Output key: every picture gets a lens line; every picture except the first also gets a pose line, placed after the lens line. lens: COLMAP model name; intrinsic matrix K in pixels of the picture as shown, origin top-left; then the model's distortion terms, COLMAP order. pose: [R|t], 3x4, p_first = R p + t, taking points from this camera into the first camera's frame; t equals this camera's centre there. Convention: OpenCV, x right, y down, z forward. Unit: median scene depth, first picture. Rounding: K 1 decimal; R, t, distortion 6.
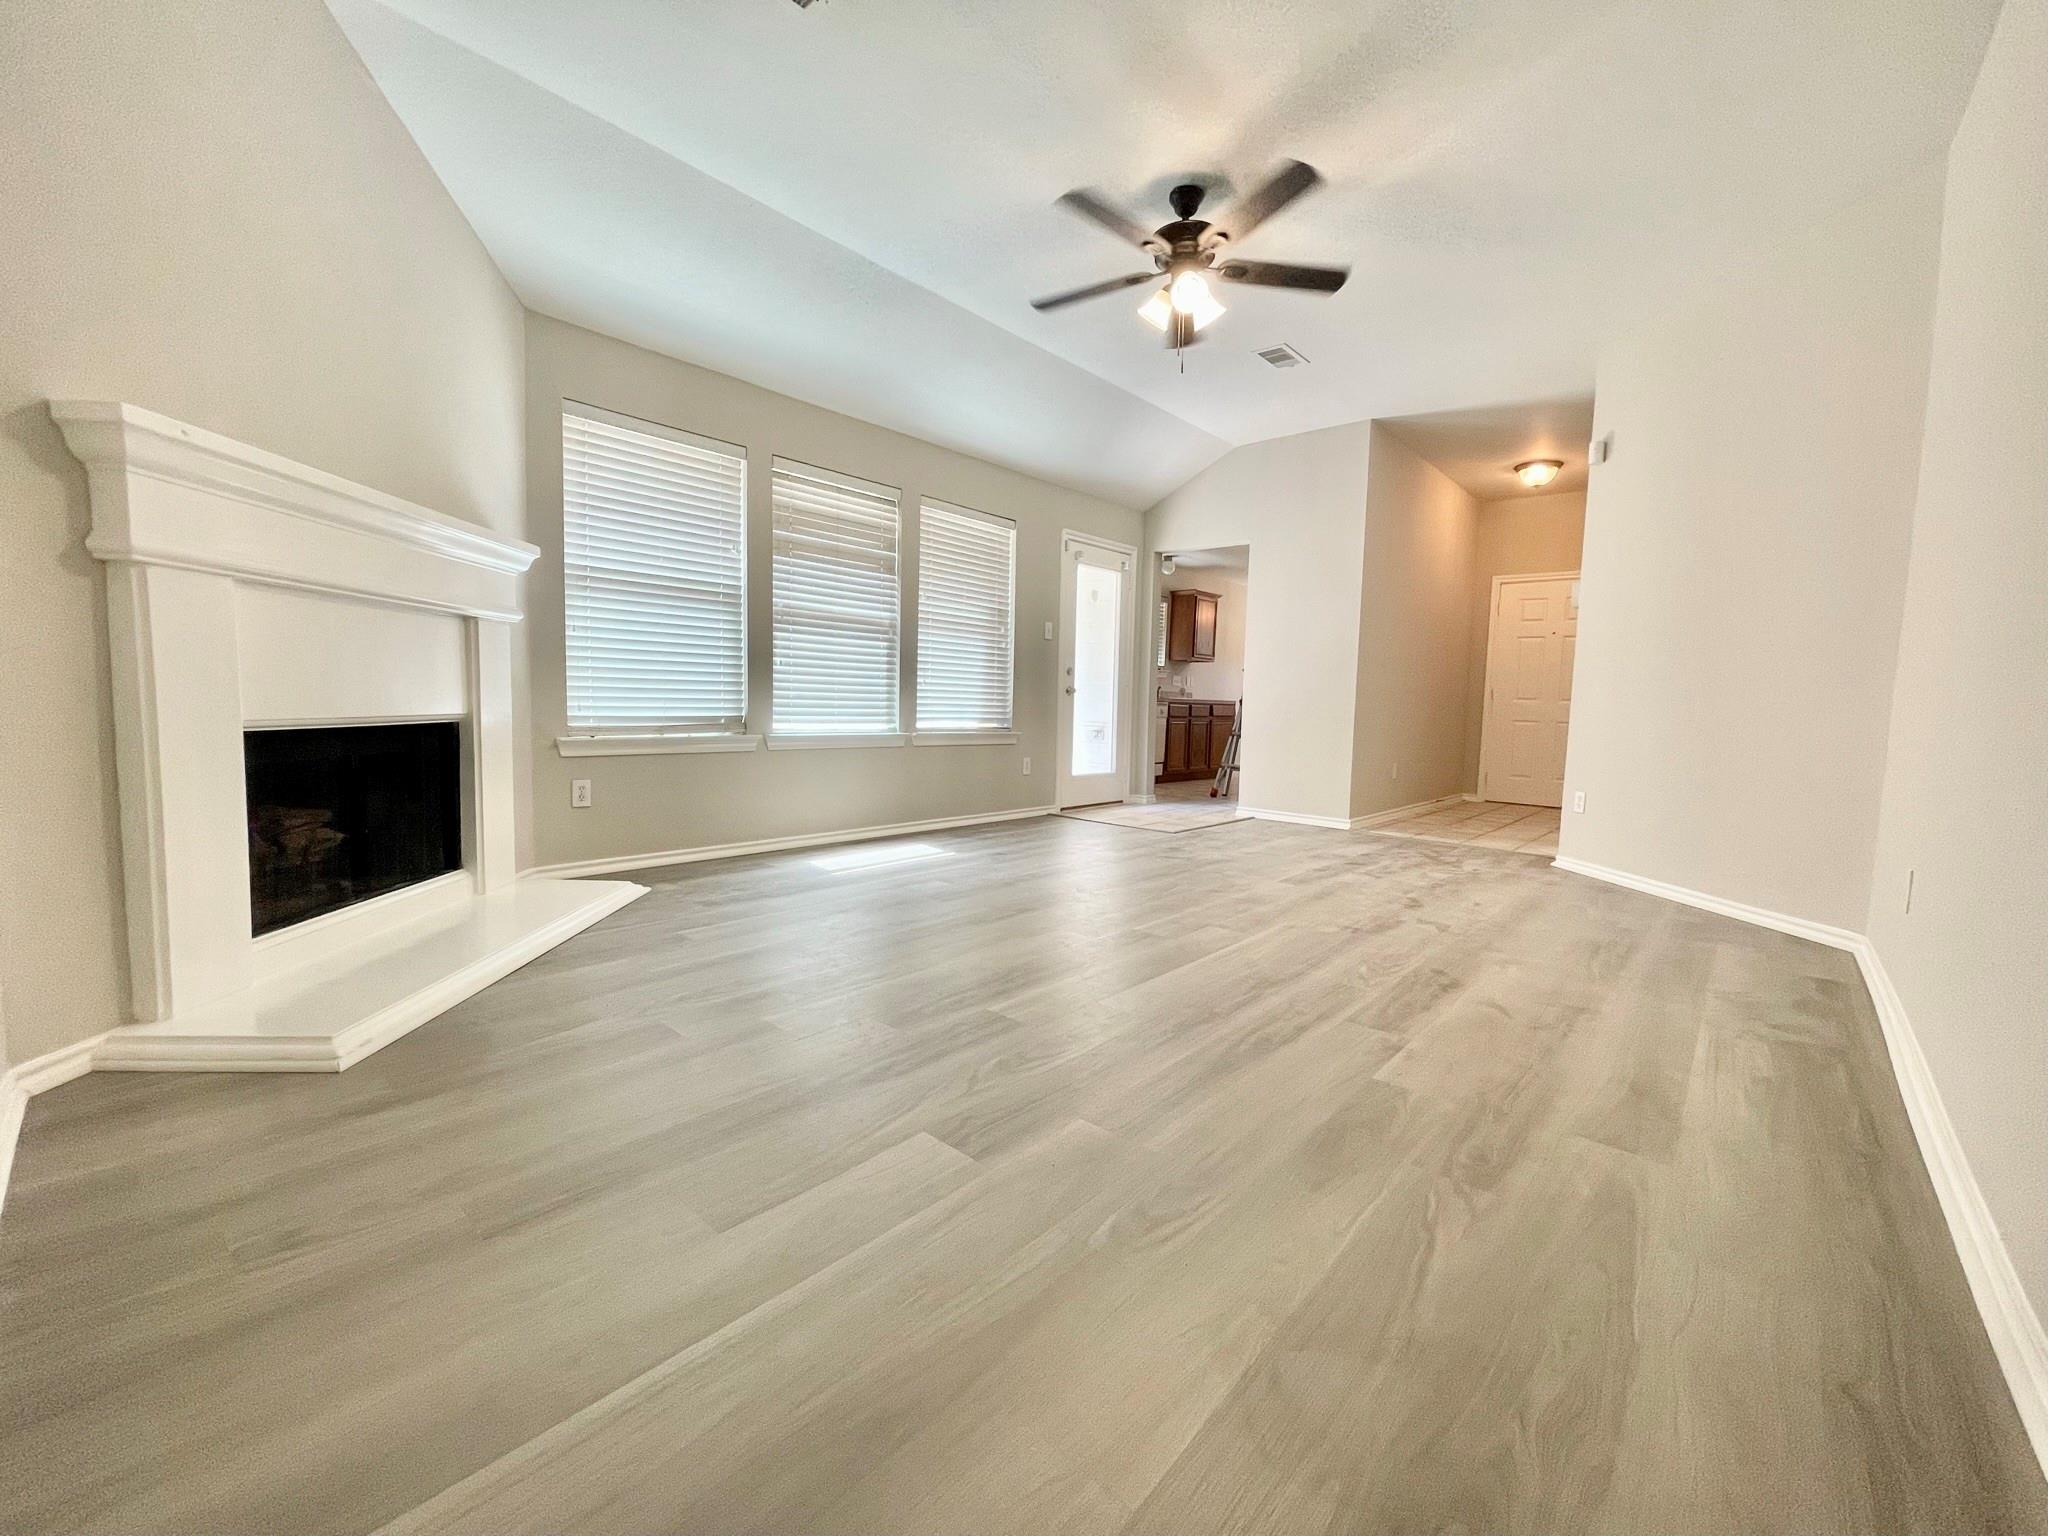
lens RADIAL K [[824.9, 0, 1024.0], [0, 824.9, 768.0], [0, 0, 1]] dist [0.000494, 0.000053]
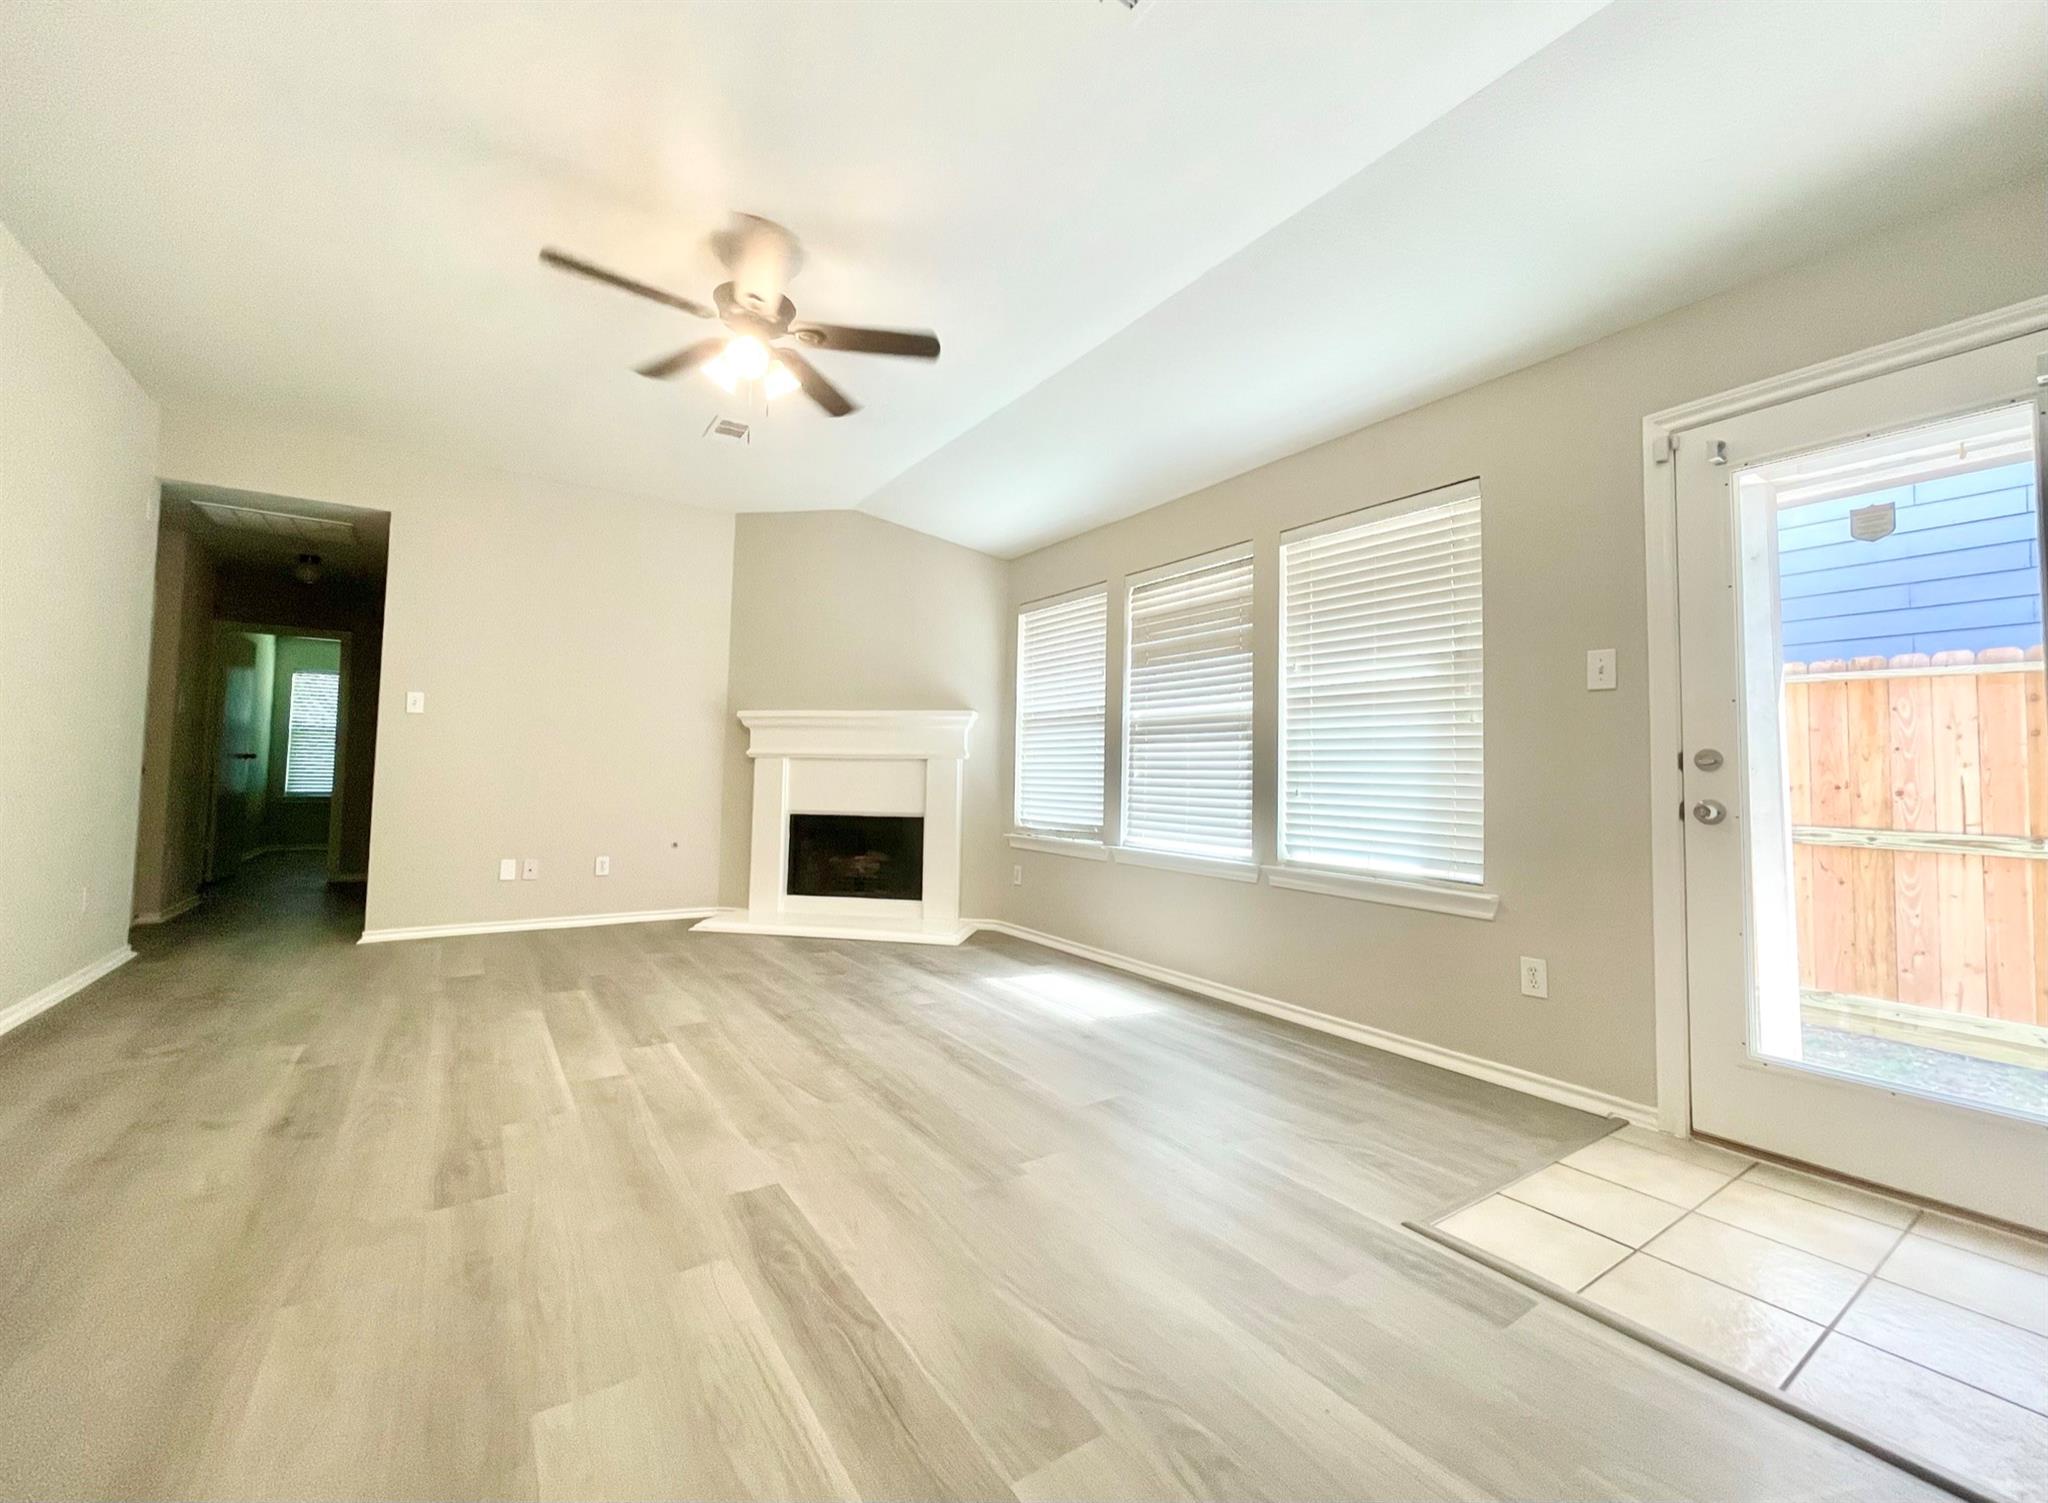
lens RADIAL K [[823.2, 0, 1024.0], [0, 823.2, 751.5], [0, 0, 1]] dist [0.001317, 0.000026]
pose [[-0.238427, -0.060915, -0.969248, 0.696670], [-0.104161, 0.993878, -0.036840, -0.106853], [0.965558, 0.092174, -0.243312, 1.122332]]
